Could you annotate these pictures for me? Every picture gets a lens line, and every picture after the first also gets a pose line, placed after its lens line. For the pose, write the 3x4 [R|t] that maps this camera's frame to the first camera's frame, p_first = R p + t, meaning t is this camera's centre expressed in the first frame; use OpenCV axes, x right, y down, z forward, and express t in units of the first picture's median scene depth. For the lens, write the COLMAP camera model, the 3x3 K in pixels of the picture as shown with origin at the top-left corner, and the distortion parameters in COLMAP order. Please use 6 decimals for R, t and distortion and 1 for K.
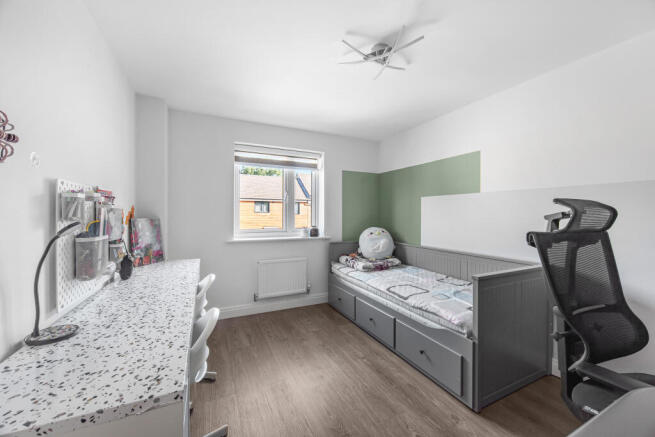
lens RADIAL K [[257.1, 0, 328.3], [0, 257.1, 216.8], [0, 0, 1]] dist [-0.003063, -0.000619]
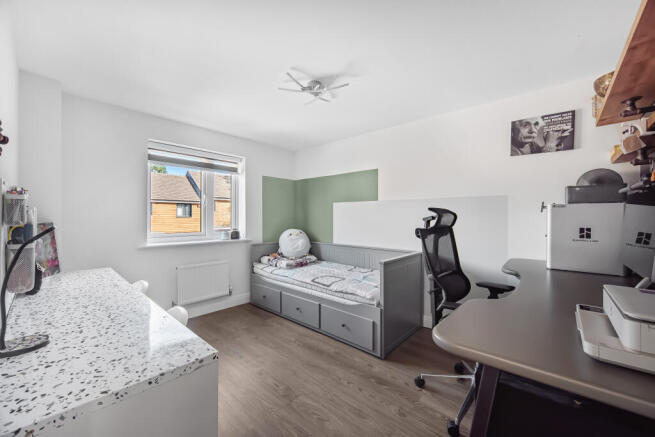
lens RADIAL K [[257.1, 0, 328.9], [0, 257.1, 218.3], [0, 0, 1]] dist [-0.003063, -0.000619]
pose [[0.923165, -0.002717, 0.384395, -0.204963], [0.004566, 0.999982, -0.003898, -0.000076], [-0.384378, 0.005353, 0.923160, -0.163223]]
